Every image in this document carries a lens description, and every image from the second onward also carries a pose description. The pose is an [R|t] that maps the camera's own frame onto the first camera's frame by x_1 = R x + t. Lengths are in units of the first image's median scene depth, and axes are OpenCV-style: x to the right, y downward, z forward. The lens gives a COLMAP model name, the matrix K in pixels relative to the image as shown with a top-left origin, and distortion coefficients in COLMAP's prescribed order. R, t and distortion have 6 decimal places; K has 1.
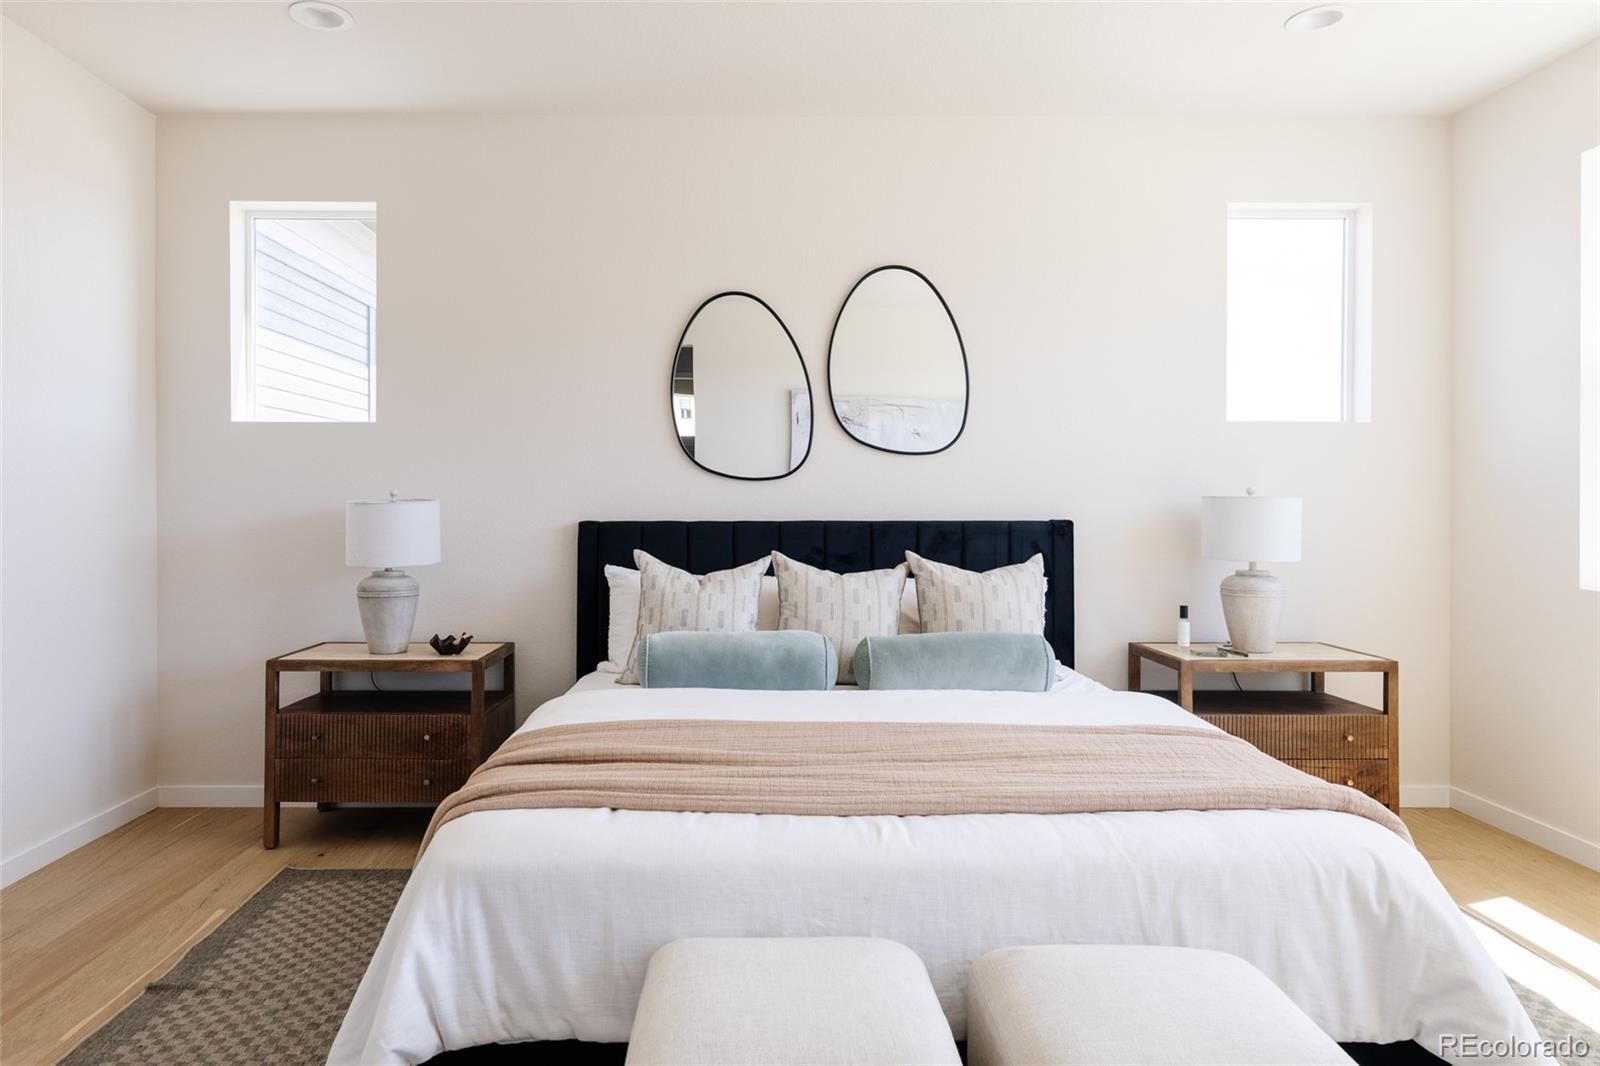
lens RADIAL K [[951.8, 0, 854.6], [0, 951.8, 494.0], [0, 0, 1]] dist [0.003194, -0.000652]
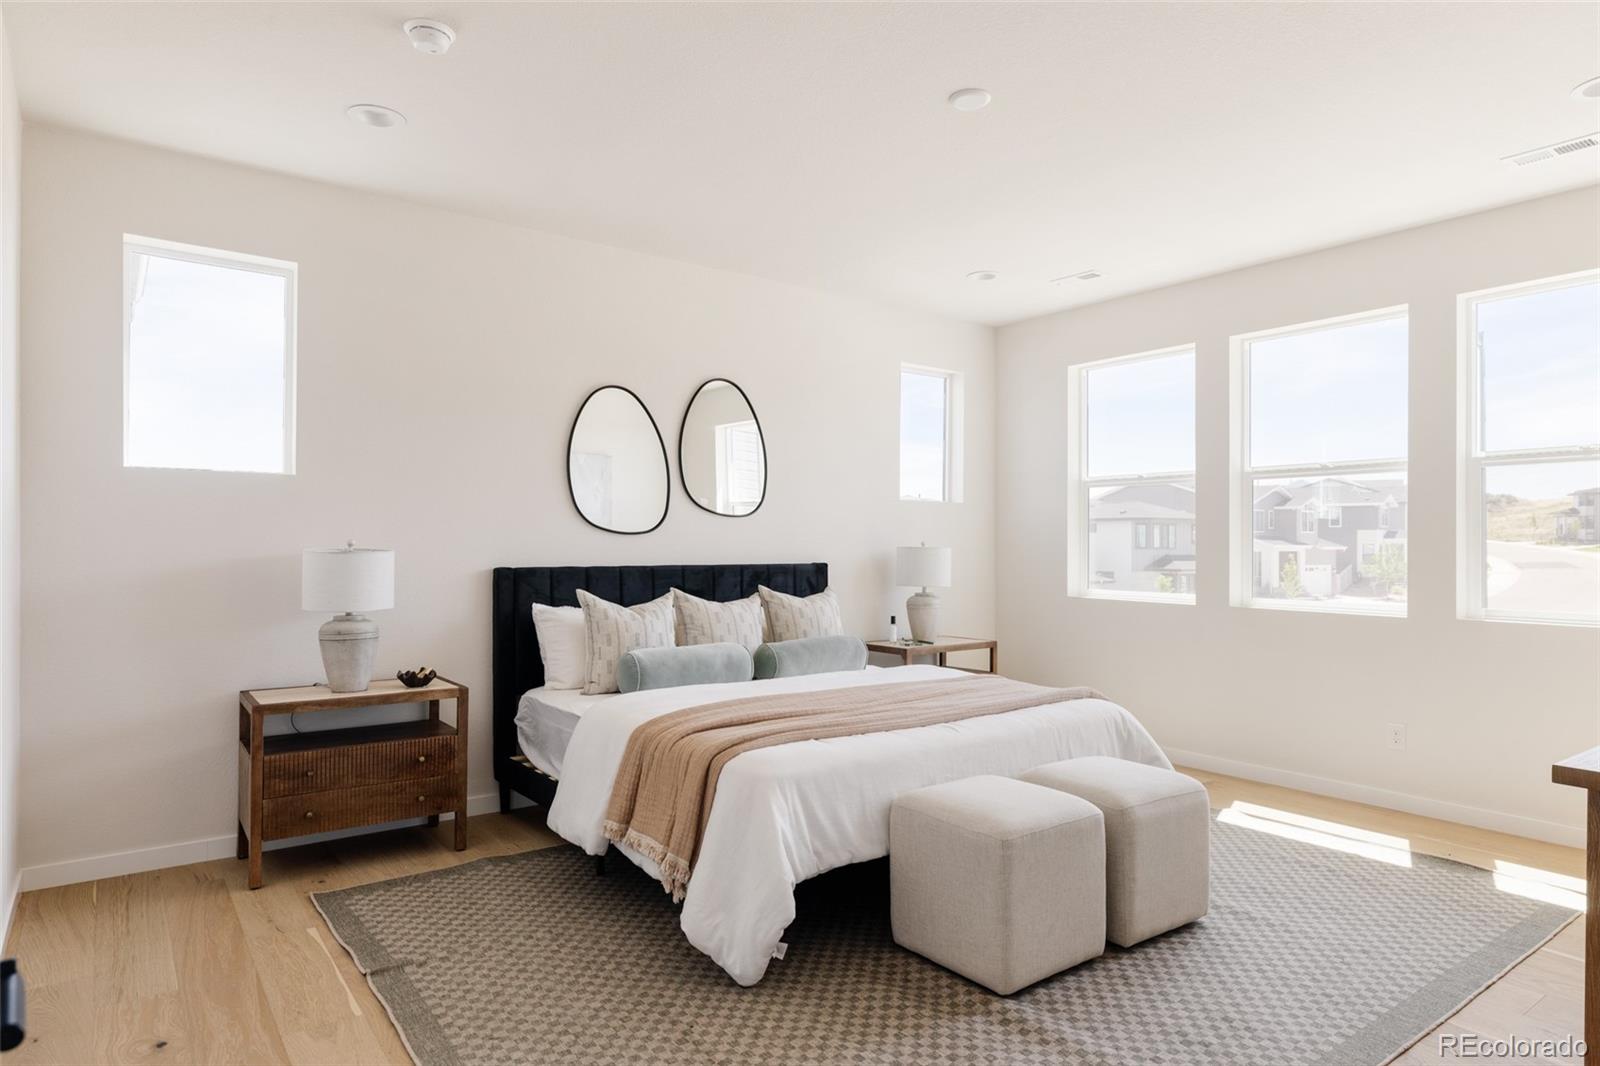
lens RADIAL K [[951.8, 0, 792.2], [0, 951.8, 538.0], [0, 0, 1]] dist [0.003194, -0.000652]
pose [[0.797398, 0.007021, 0.603412, -0.769138], [-0.004987, 0.999975, -0.005045, -0.004290], [-0.603433, 0.001014, 0.797413, -0.168733]]
